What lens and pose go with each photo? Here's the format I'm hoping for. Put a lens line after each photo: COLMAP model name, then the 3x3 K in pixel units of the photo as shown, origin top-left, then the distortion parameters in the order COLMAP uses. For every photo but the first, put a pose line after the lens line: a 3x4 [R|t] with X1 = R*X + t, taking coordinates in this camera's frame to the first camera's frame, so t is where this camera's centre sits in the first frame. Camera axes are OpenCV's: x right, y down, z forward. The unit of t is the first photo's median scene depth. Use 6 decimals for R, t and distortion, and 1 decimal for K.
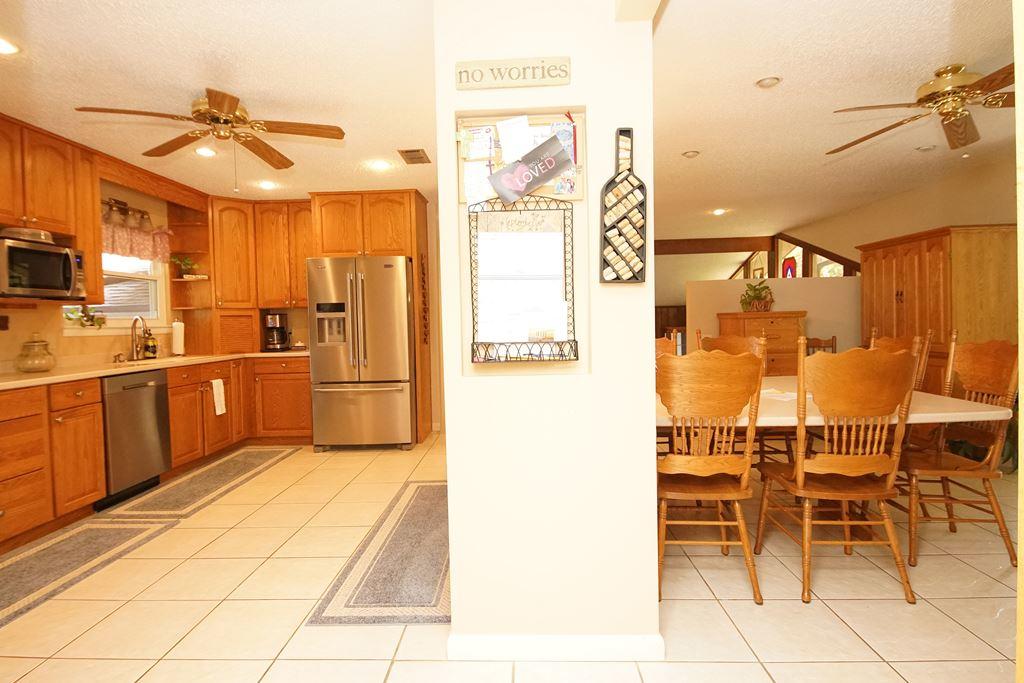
lens RADIAL K [[548.6, 0, 504.2], [0, 548.6, 334.0], [0, 0, 1]] dist [0.023386, -0.024691]
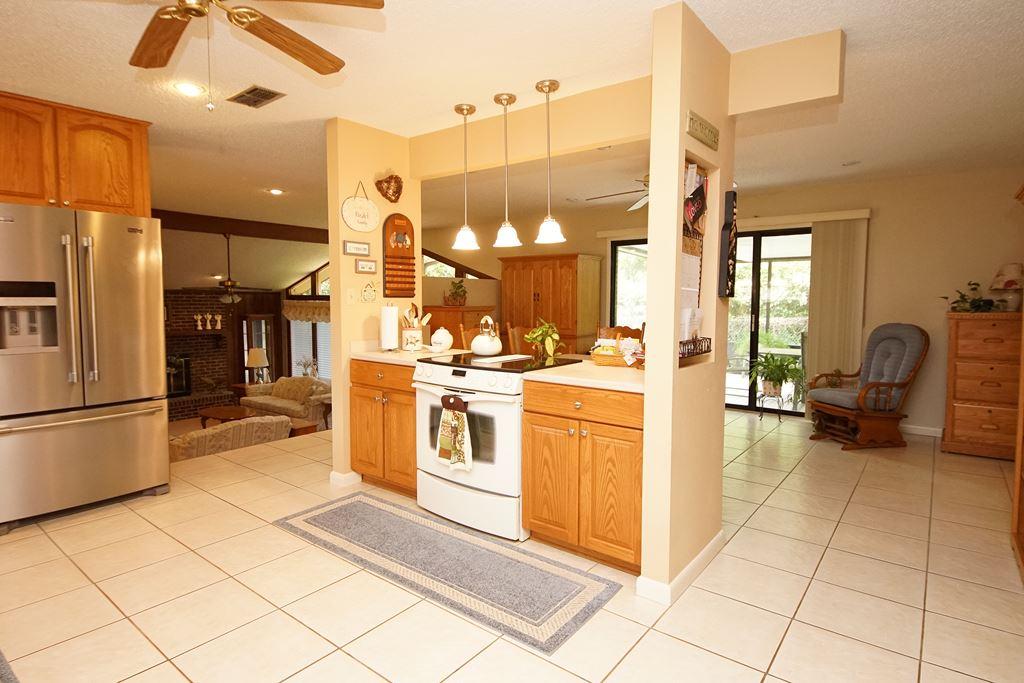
lens RADIAL K [[548.6, 0, 503.5], [0, 548.6, 334.8], [0, 0, 1]] dist [0.023386, -0.024691]
pose [[0.588626, -0.028463, 0.807904, -0.689339], [0.004076, 0.999472, 0.032243, -0.021798], [-0.808395, -0.015686, 0.588431, 0.322020]]
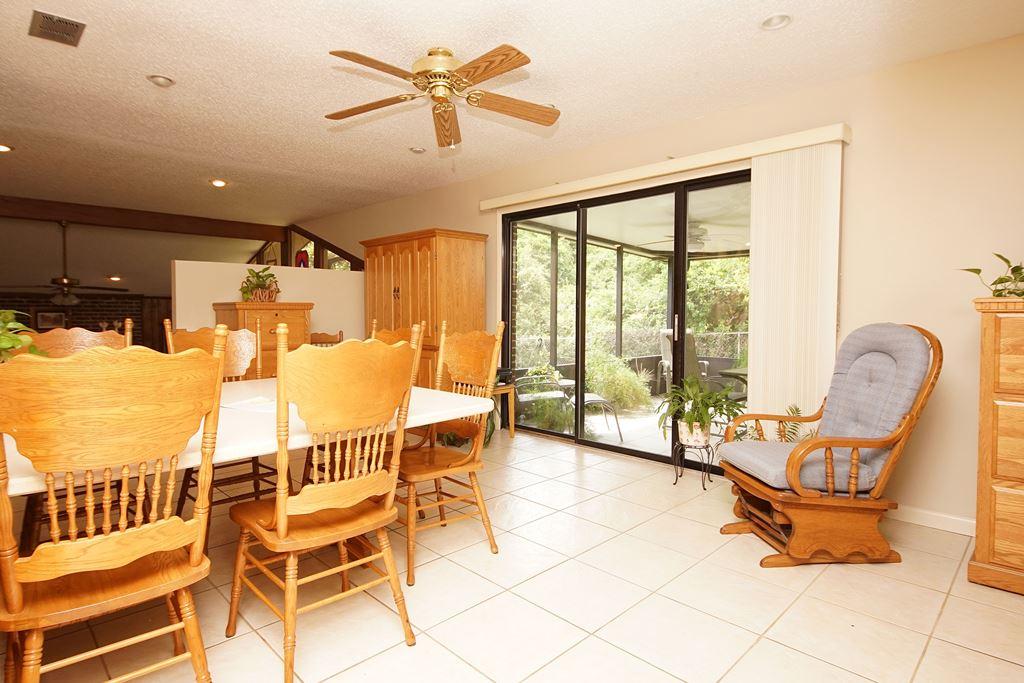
lens RADIAL K [[548.6, 0, 501.0], [0, 548.6, 333.9], [0, 0, 1]] dist [0.023386, -0.024691]
pose [[0.689116, -0.003482, 0.724643, 0.141648], [0.001212, 0.999993, 0.003653, 0.009219], [-0.724650, -0.001639, 0.689115, 0.200726]]
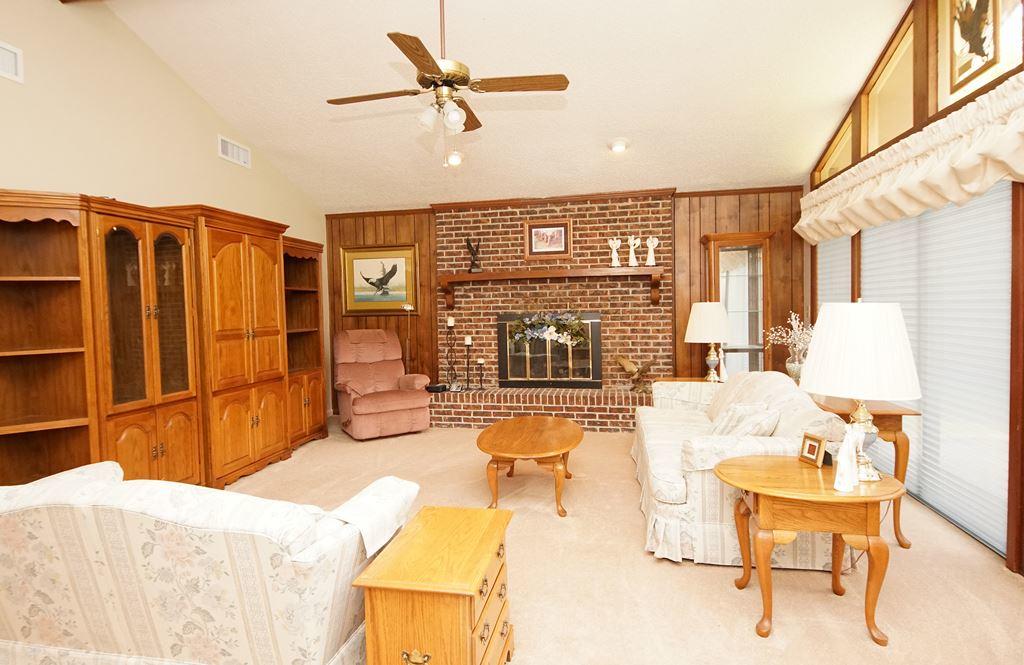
lens RADIAL K [[556.0, 0, 507.4], [0, 556.0, 329.8], [0, 0, 1]] dist [0.004921, -0.000988]
pose [[0.984804, 0.015651, -0.172964, 0.723935], [-0.011459, 0.999617, 0.025209, 0.182429], [0.173292, -0.022844, 0.984606, 1.779016]]
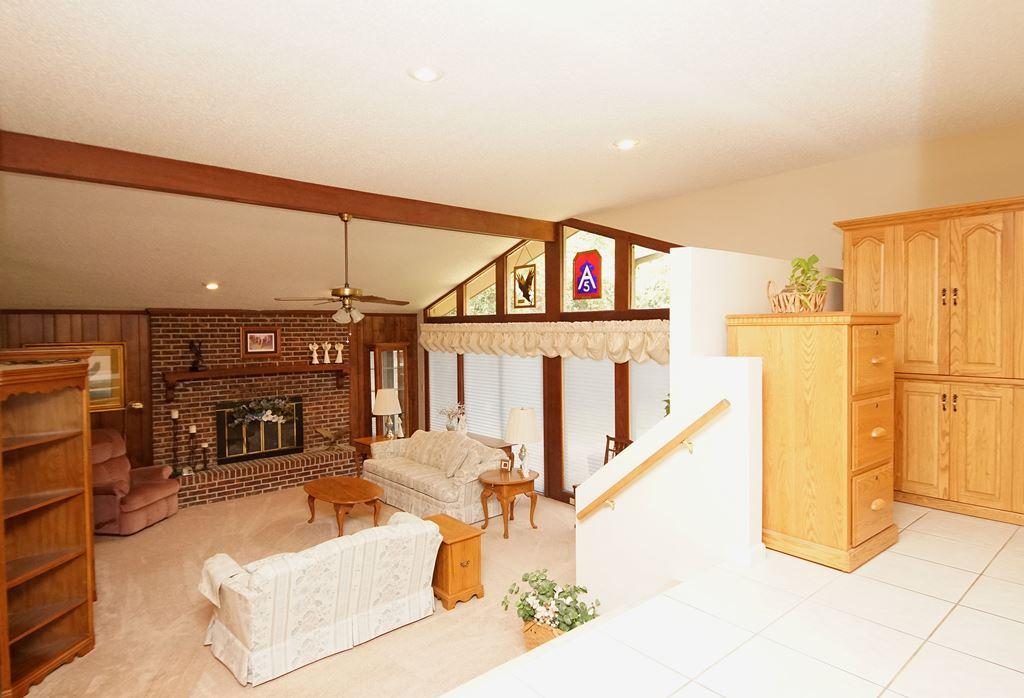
lens RADIAL K [[562.8, 0, 505.7], [0, 562.8, 333.2], [0, 0, 1]] dist [-0.003530, -0.001346]
pose [[0.747982, 0.012719, 0.663597, -0.177943], [0.007475, 0.999592, -0.027585, -0.014985], [-0.663677, 0.025593, 0.747582, 1.203502]]
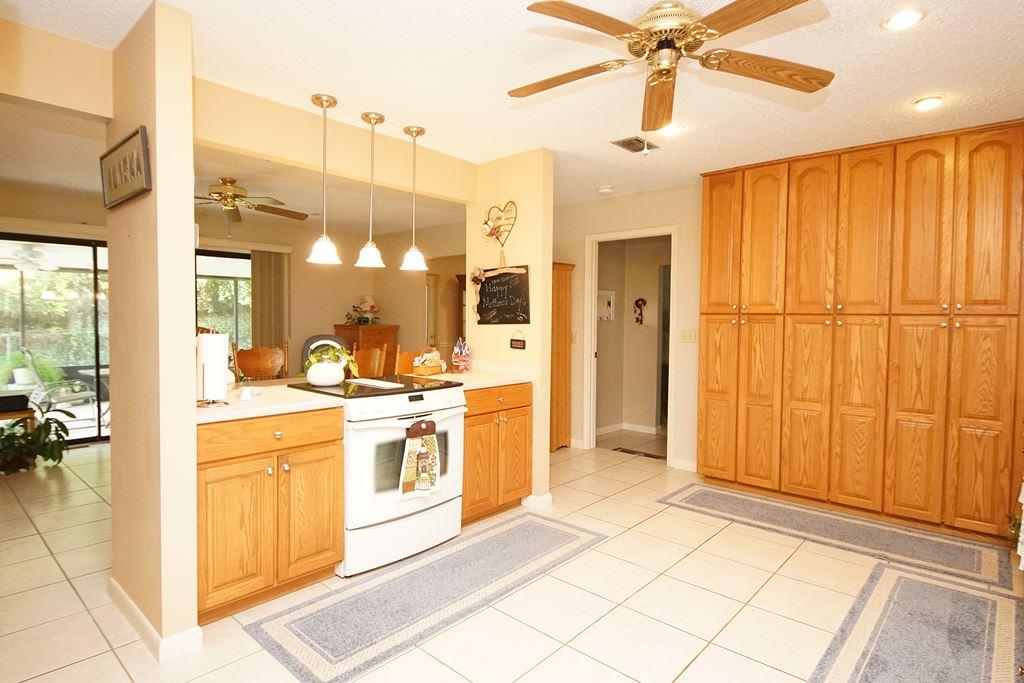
lens RADIAL K [[548.6, 0, 498.8], [0, 548.6, 338.0], [0, 0, 1]] dist [0.023386, -0.024691]
pose [[-0.757875, -0.007403, 0.652358, -0.679875], [0.028729, 0.998587, 0.044708, -0.058884], [-0.651767, 0.052625, -0.756591, 1.410706]]
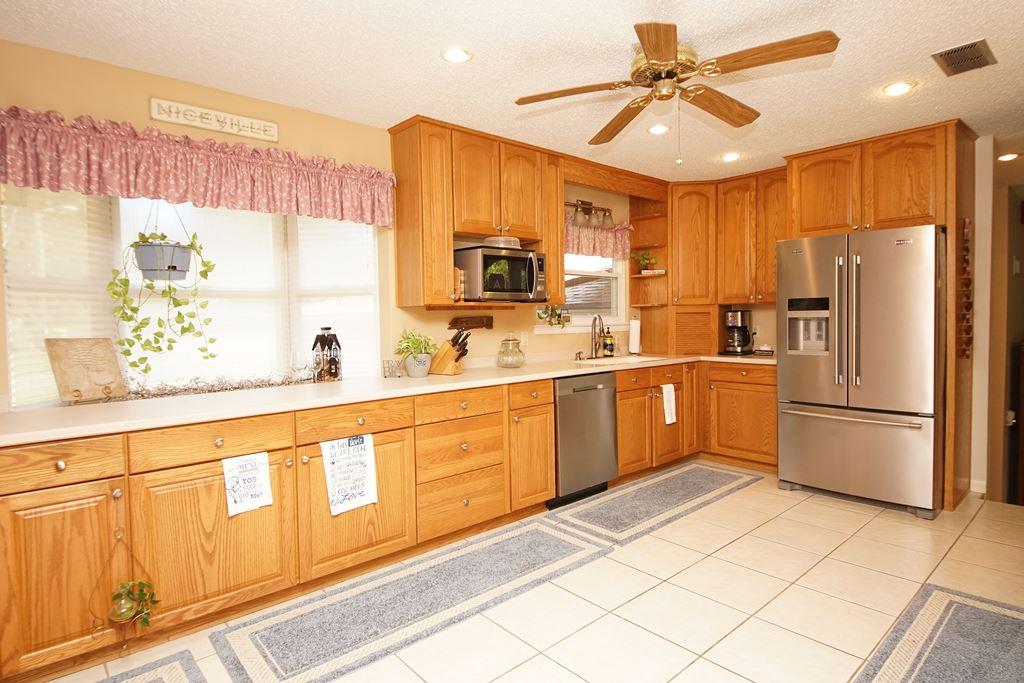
lens RADIAL K [[548.6, 0, 500.0], [0, 548.6, 335.8], [0, 0, 1]] dist [0.023386, -0.024691]
pose [[0.682691, 0.037269, -0.729756, -0.070858], [-0.018543, 0.999260, 0.033686, -0.031050], [0.730472, -0.009466, 0.682878, 0.243964]]
